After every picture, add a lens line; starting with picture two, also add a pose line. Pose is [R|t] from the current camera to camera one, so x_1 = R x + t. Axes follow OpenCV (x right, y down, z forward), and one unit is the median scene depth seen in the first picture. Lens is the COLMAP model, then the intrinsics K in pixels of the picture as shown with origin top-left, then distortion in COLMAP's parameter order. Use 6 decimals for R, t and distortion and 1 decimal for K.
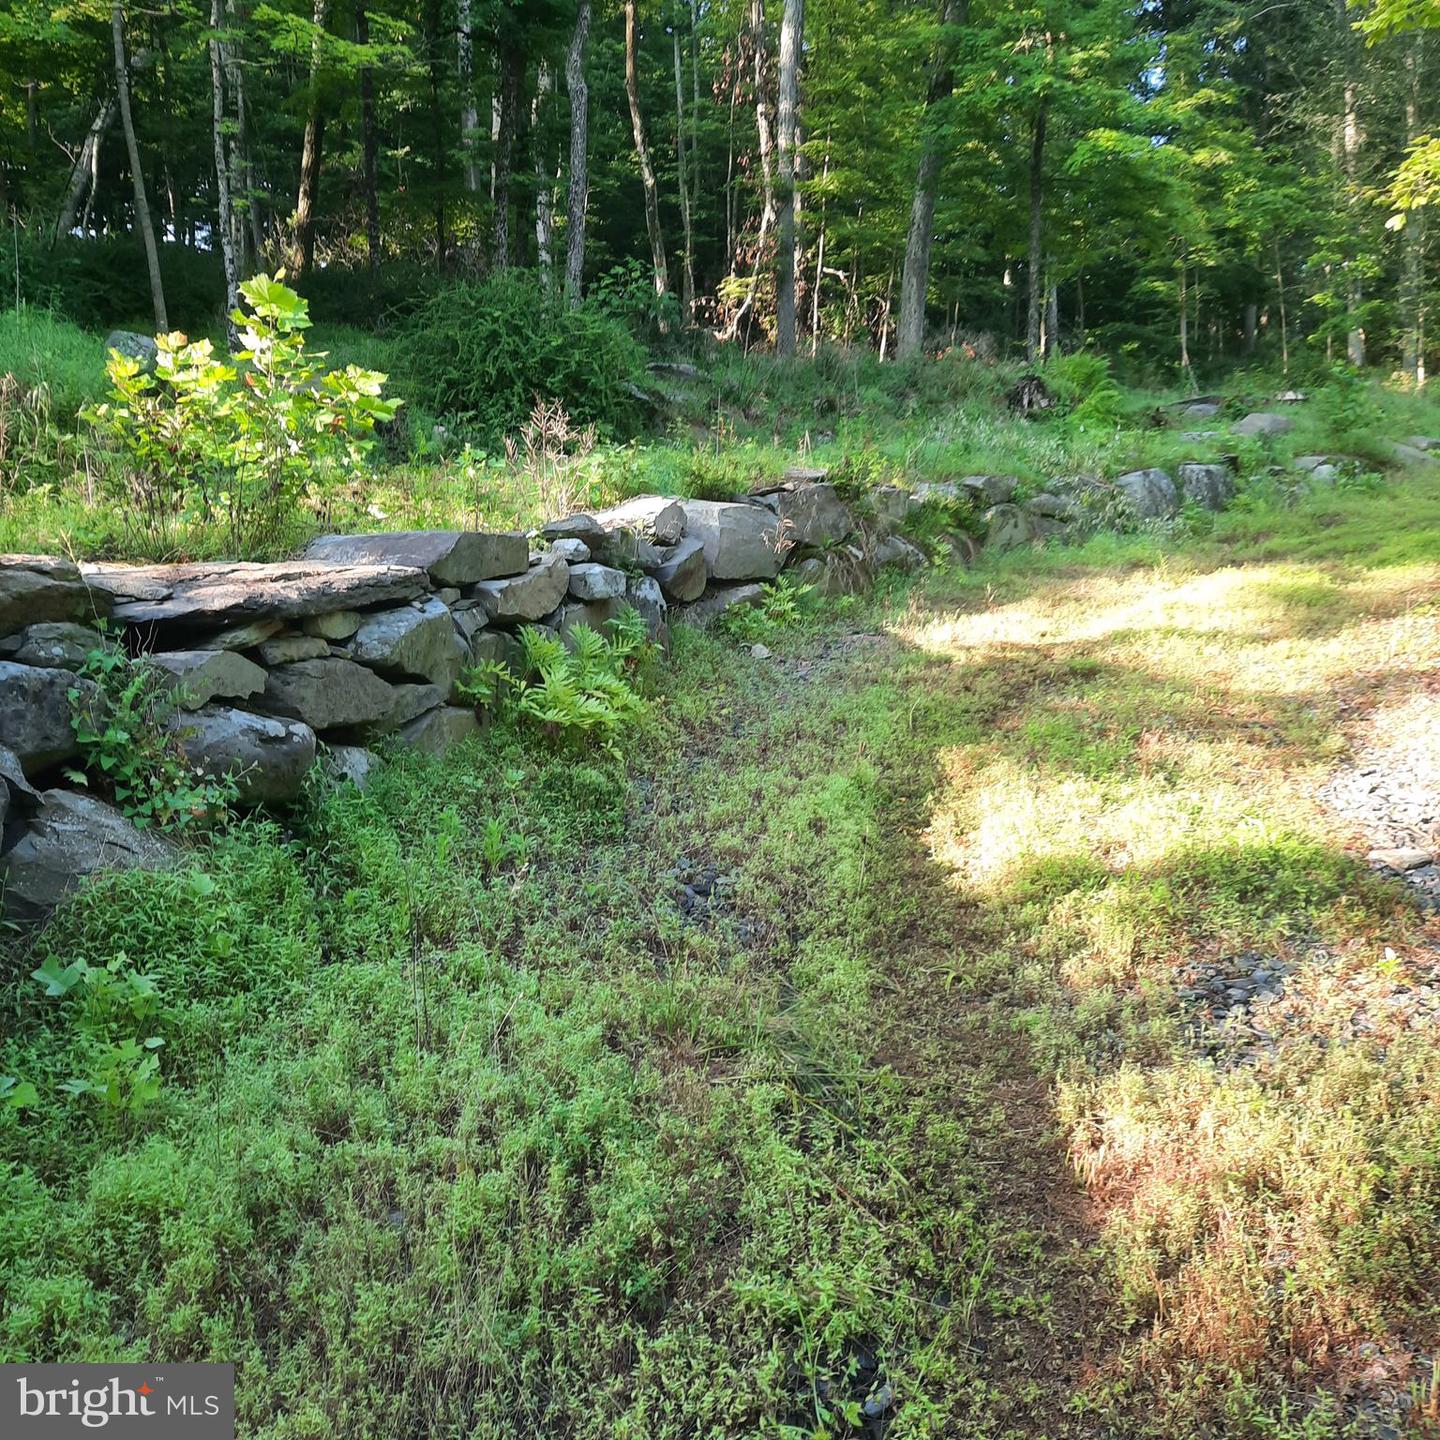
lens RADIAL K [[1456.4, 0, 720.0], [0, 1456.4, 720.0], [0, 0, 1]] dist [0.055766, 0.001502]
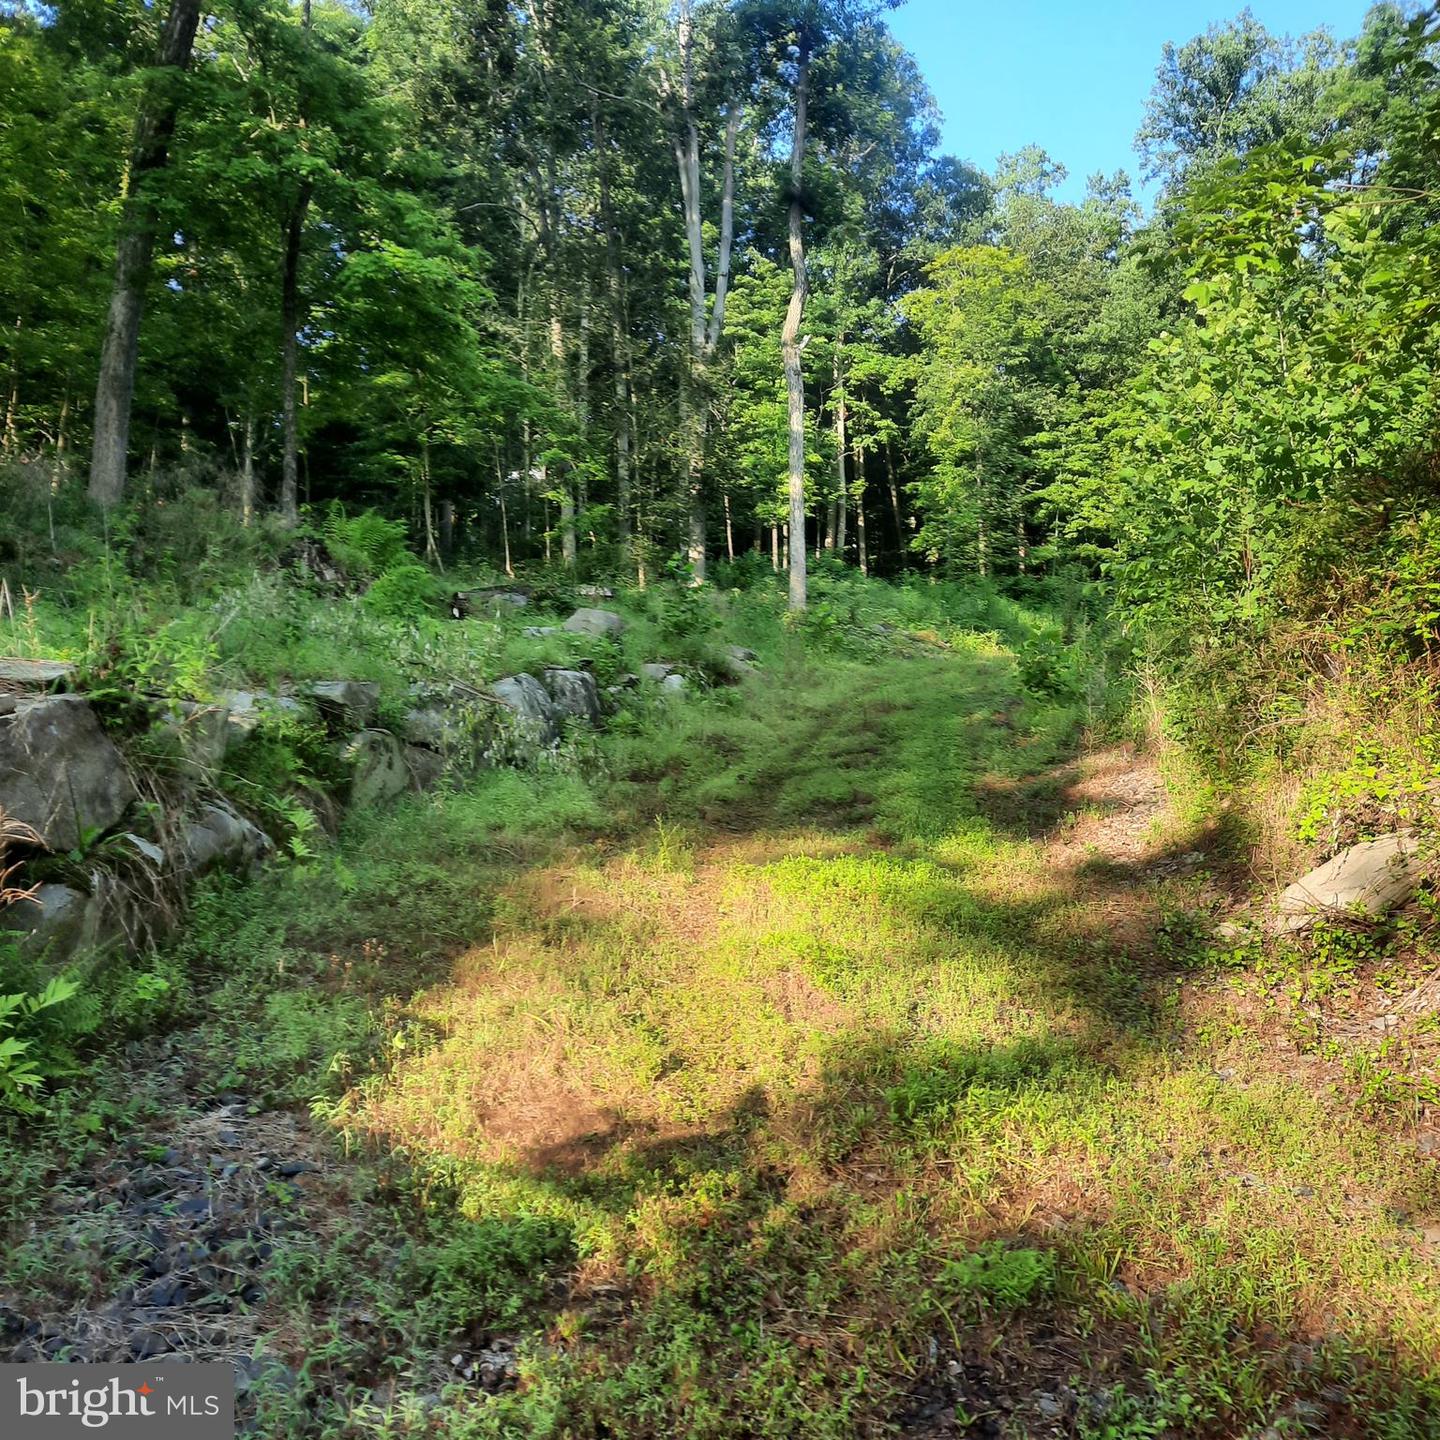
lens RADIAL K [[1456.4, 0, 720.0], [0, 1456.4, 720.0], [0, 0, 1]] dist [0.055766, 0.001502]
pose [[0.848603, 0.017569, 0.528738, 0.002568], [0.049451, 0.992438, -0.112342, -0.080772], [-0.526714, 0.121480, 0.841317, 0.443690]]
